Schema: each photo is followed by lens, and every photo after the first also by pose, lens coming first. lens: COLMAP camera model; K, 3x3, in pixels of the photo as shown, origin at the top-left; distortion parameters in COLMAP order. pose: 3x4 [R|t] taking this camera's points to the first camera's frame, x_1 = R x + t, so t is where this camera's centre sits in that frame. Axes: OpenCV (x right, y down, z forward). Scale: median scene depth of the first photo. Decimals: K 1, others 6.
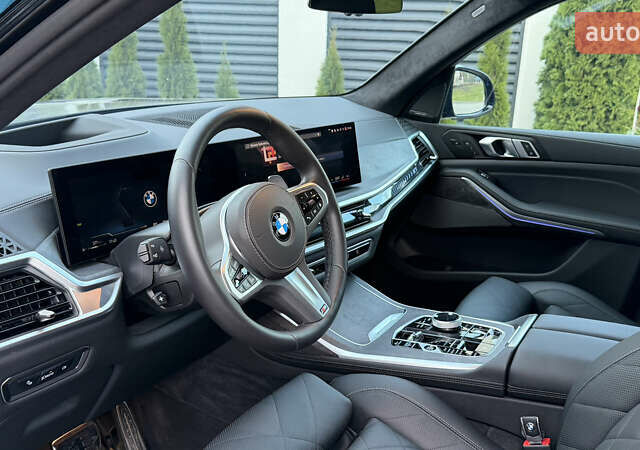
lens RADIAL K [[664.2, 0, 320.0], [0, 664.2, 225.0], [0, 0, 1]] dist [0.240825, -0.543144]
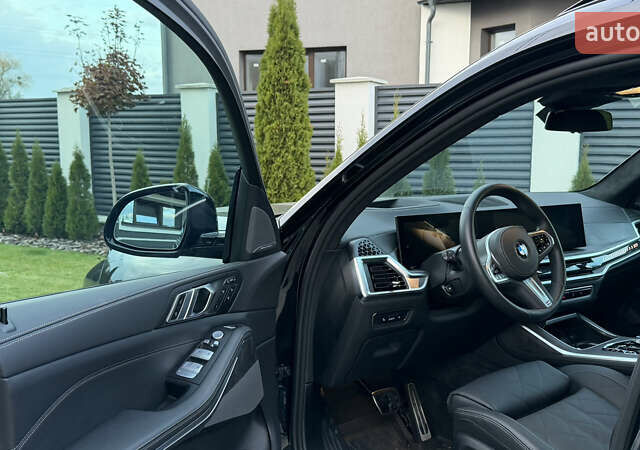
lens RADIAL K [[664.2, 0, 320.0], [0, 664.2, 225.0], [0, 0, 1]] dist [0.240825, -0.543144]
pose [[0.934259, 0.018916, -0.356093, 0.069350], [-0.080524, 0.983990, -0.158995, 0.236996], [0.347385, 0.177217, 0.920825, -0.742697]]
